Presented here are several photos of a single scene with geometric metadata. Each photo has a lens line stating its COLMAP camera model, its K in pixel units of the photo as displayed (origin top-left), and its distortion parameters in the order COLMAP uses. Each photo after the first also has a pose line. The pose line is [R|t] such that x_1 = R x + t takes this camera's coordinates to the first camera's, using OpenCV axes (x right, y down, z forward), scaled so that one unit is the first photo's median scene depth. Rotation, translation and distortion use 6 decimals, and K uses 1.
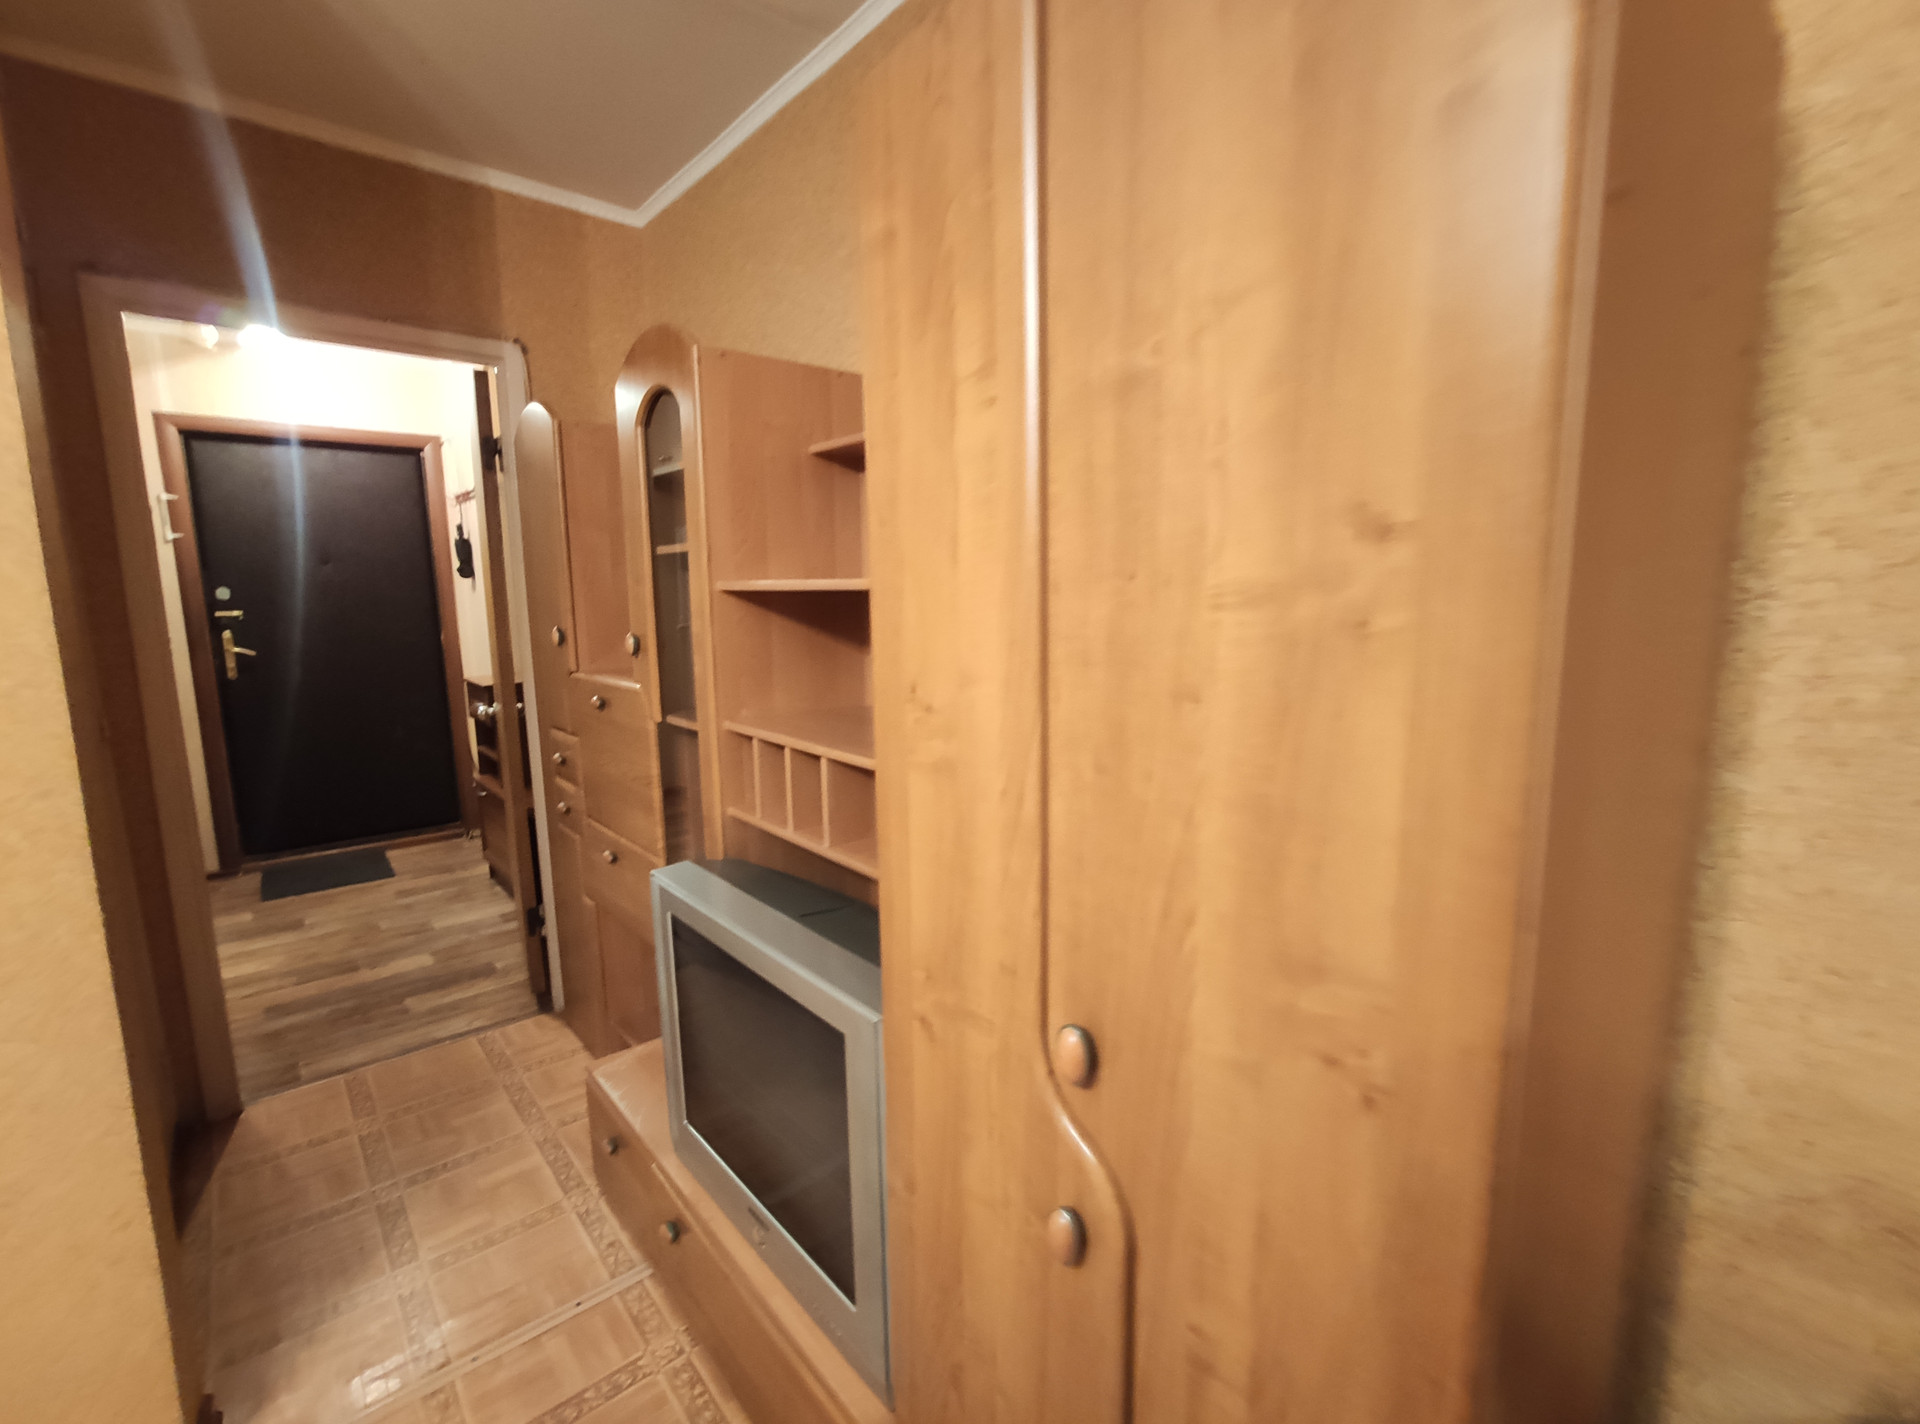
lens RADIAL K [[831.4, 0, 963.7], [0, 831.4, 716.2], [0, 0, 1]] dist [-0.029056, 0.013015]
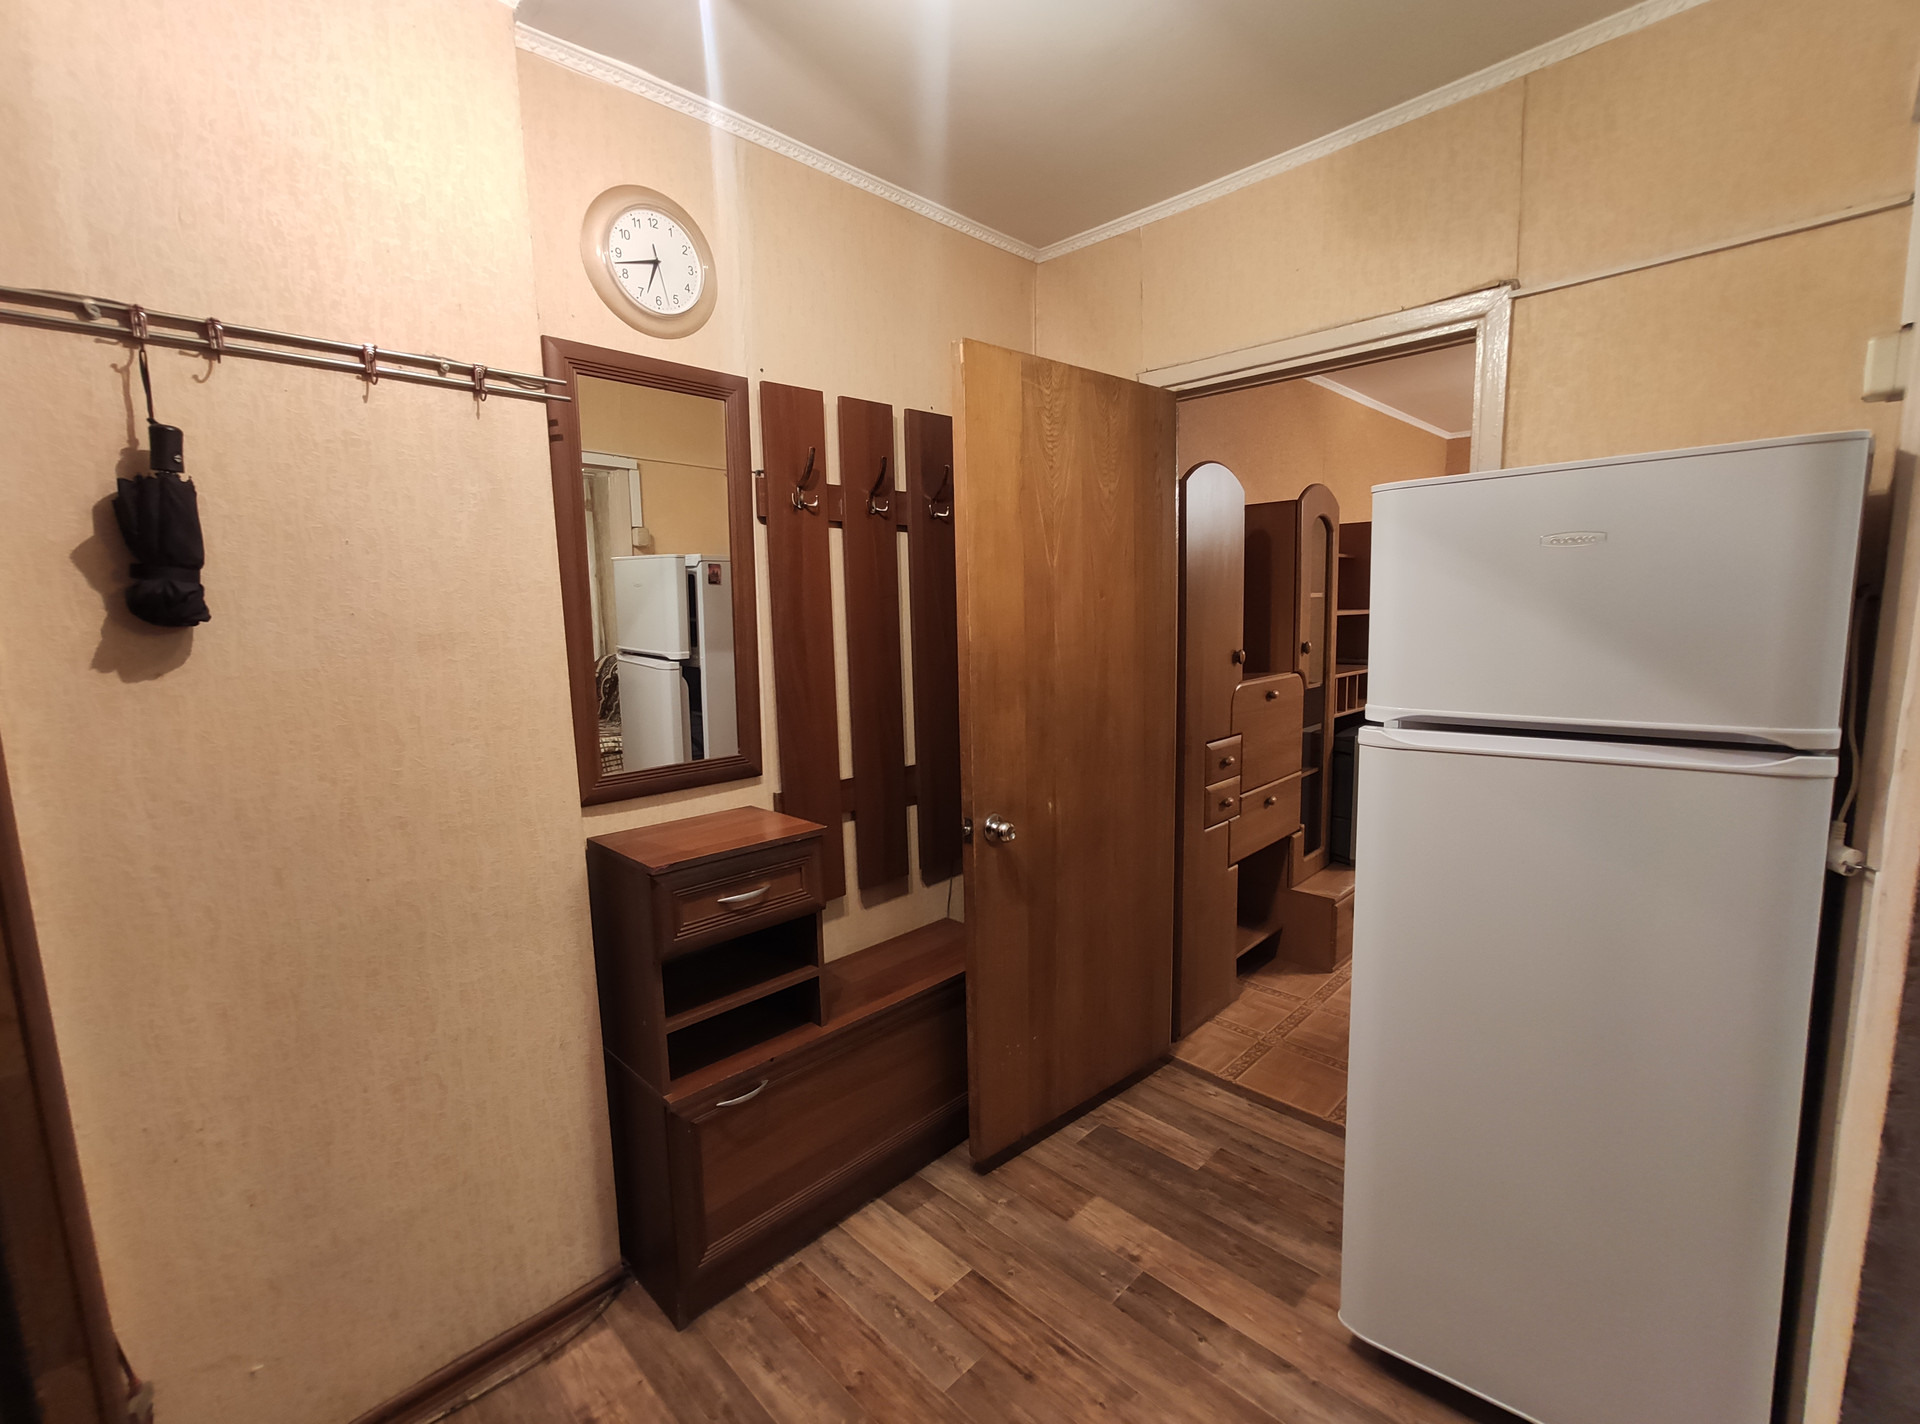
lens RADIAL K [[831.4, 0, 963.7], [0, 831.4, 716.2], [0, 0, 1]] dist [-0.029056, 0.013015]
pose [[-0.057258, -0.116094, 0.991586, -1.292575], [0.170972, 0.977403, 0.124306, -0.184868], [-0.983611, 0.176651, -0.036115, 1.096040]]
